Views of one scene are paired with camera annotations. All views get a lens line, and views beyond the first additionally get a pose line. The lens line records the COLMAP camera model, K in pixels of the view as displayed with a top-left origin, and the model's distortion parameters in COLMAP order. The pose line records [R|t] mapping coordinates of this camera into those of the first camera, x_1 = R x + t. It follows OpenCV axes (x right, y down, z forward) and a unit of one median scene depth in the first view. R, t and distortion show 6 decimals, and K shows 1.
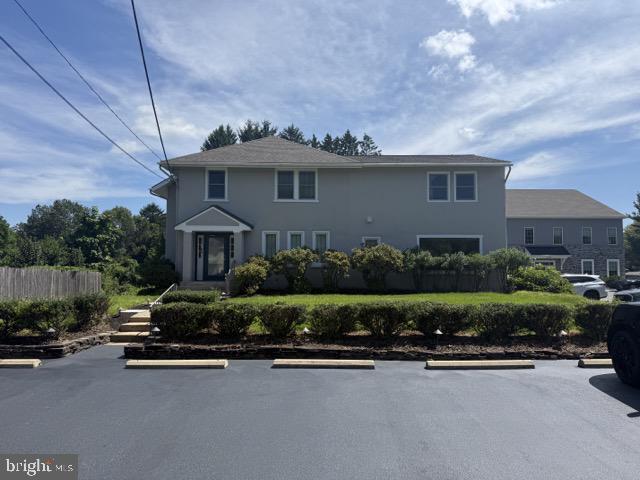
lens RADIAL K [[454.3, 0, 320.0], [0, 454.3, 240.0], [0, 0, 1]] dist [0.092678, -0.135174]
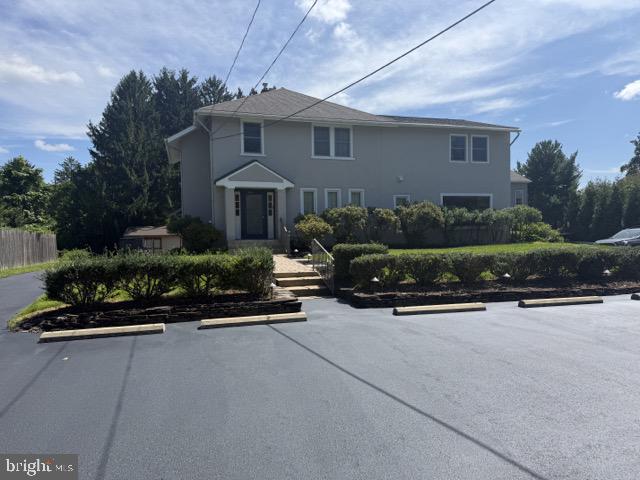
lens RADIAL K [[442.4, 0, 318.3], [0, 442.4, 247.6], [0, 0, 1]] dist [0.084834, -0.119590]
pose [[0.958989, -0.027063, 0.282148, -0.359042], [-0.002587, 0.994554, 0.104188, 0.007772], [-0.283431, -0.100646, 0.953697, 0.062146]]
